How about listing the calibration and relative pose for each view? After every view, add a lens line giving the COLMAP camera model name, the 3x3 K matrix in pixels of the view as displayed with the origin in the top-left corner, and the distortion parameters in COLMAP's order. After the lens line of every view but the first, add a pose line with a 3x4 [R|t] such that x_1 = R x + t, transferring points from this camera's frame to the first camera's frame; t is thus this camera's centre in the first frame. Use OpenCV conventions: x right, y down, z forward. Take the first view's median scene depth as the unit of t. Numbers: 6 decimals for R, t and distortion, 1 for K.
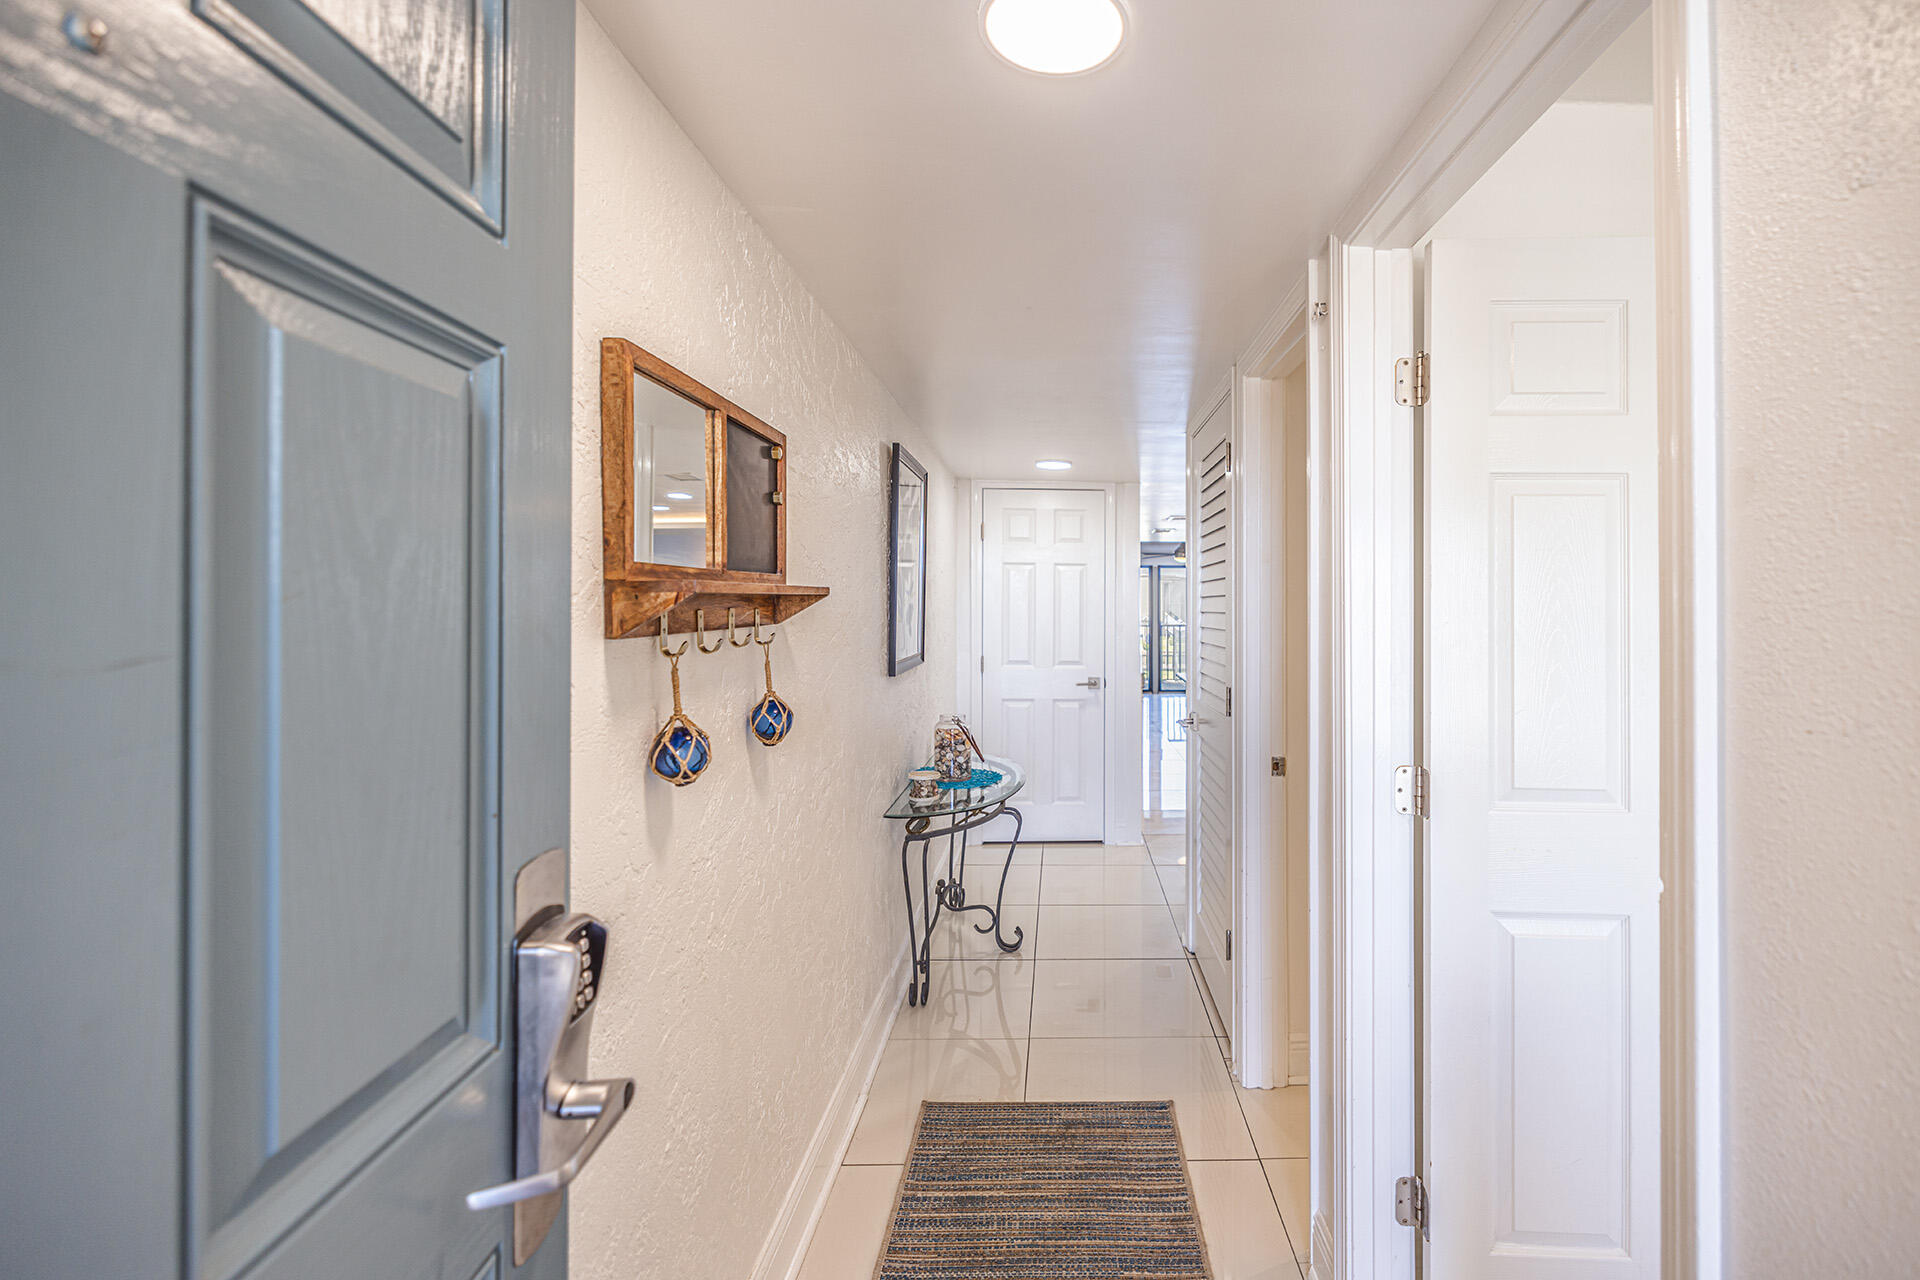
lens RADIAL K [[845.6, 0, 952.5], [0, 845.6, 636.8], [0, 0, 1]] dist [-0.000061, -0.000610]
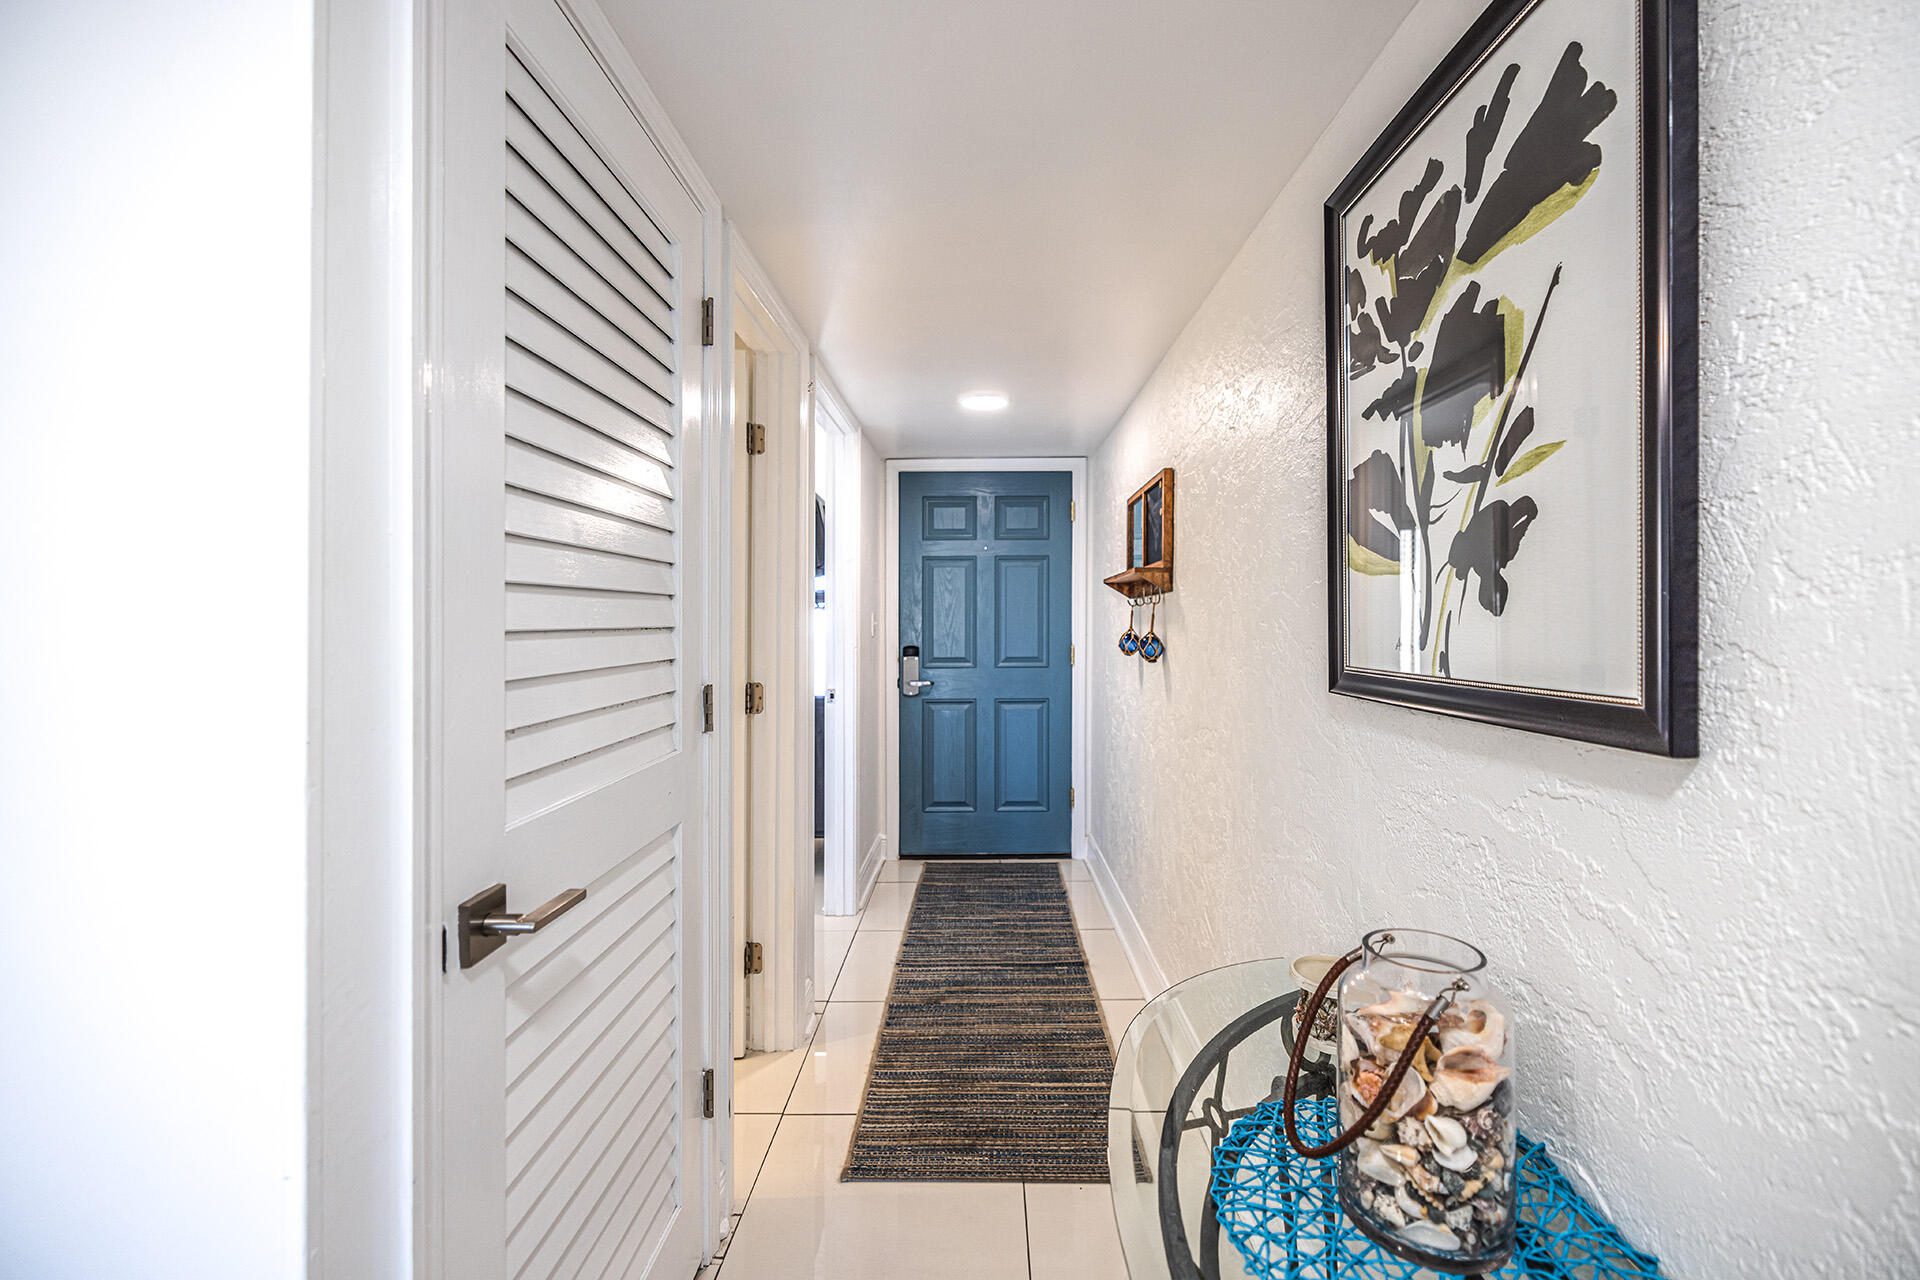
lens RADIAL K [[845.6, 0, 962.3], [0, 845.6, 627.6], [0, 0, 1]] dist [-0.000061, -0.000610]
pose [[-0.994472, 0.007181, -0.104760, 0.254463], [0.006786, 0.999968, 0.004129, 0.036581], [0.104786, 0.003395, -0.994489, 2.022798]]
